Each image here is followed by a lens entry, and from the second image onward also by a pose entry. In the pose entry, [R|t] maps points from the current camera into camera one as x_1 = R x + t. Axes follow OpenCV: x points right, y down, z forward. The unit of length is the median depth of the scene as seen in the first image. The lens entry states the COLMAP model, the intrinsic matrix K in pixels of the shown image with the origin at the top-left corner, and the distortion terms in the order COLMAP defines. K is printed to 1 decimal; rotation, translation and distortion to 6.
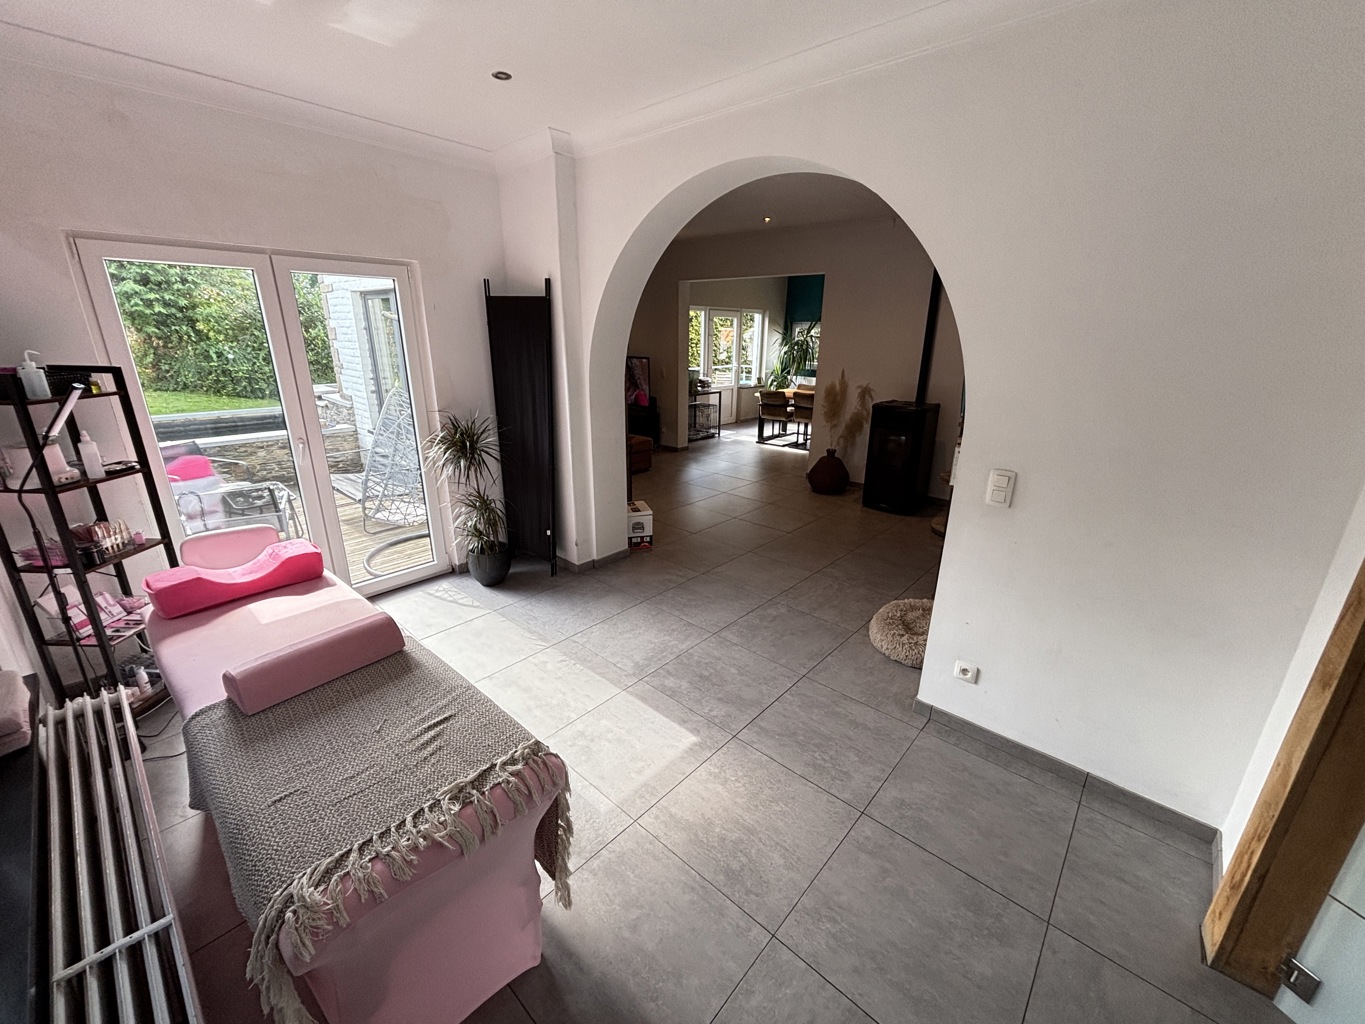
lens RADIAL K [[552.1, 0, 681.4], [0, 552.1, 507.0], [0, 0, 1]] dist [0.007958, -0.001198]
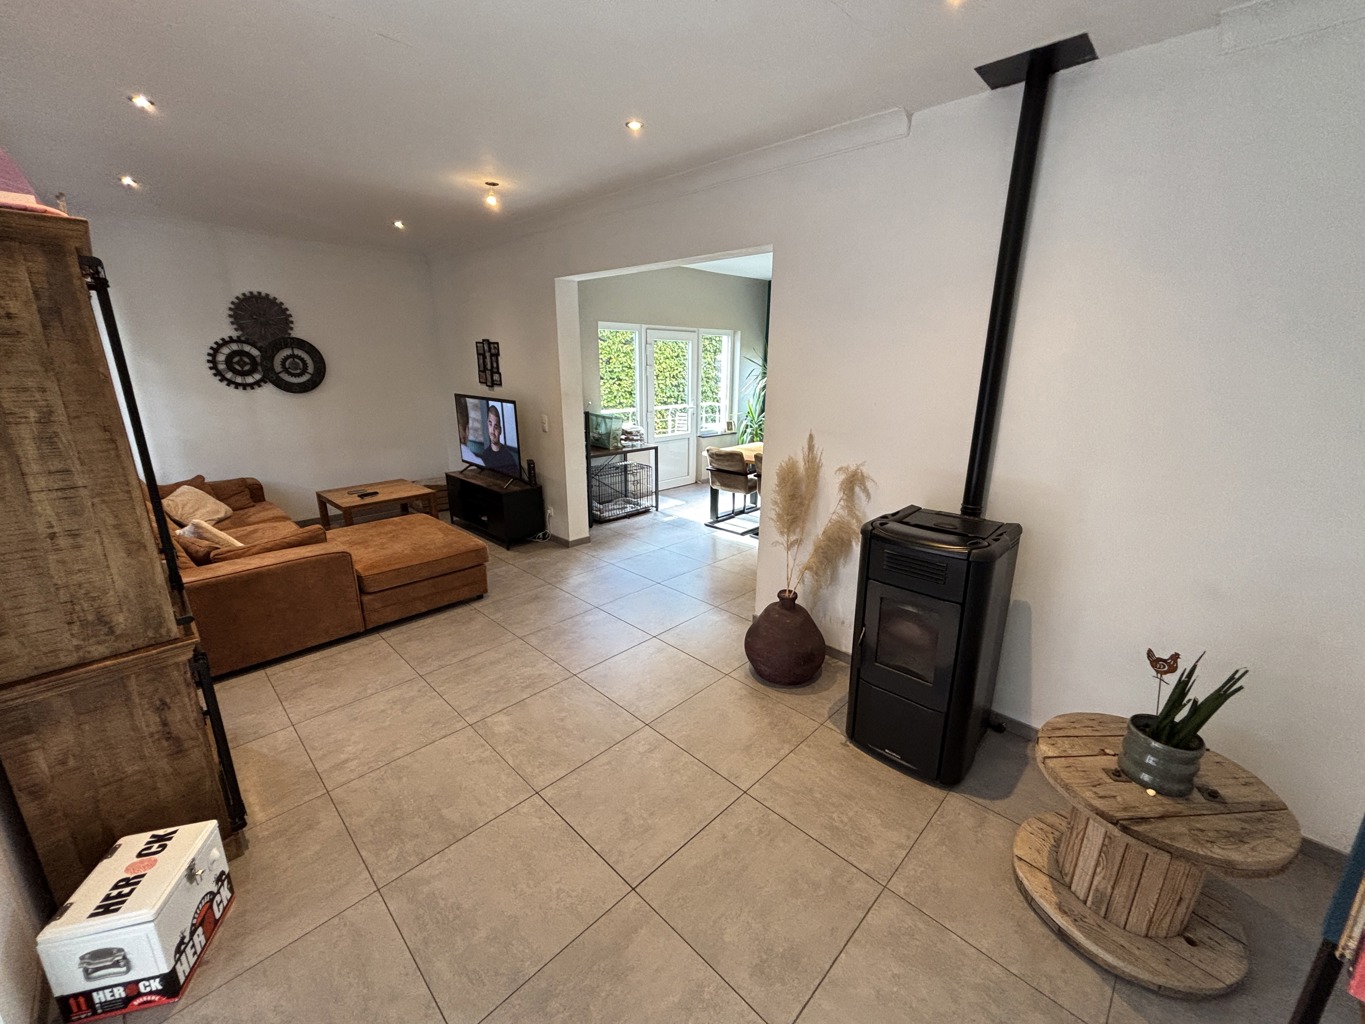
lens RADIAL K [[552.1, 0, 682.1], [0, 552.1, 513.9], [0, 0, 1]] dist [0.007958, -0.001198]
pose [[0.999266, 0.007712, -0.037522, 0.131842], [-0.008965, 0.999404, -0.033336, -0.106948], [0.037243, 0.033648, 0.998740, 0.335512]]
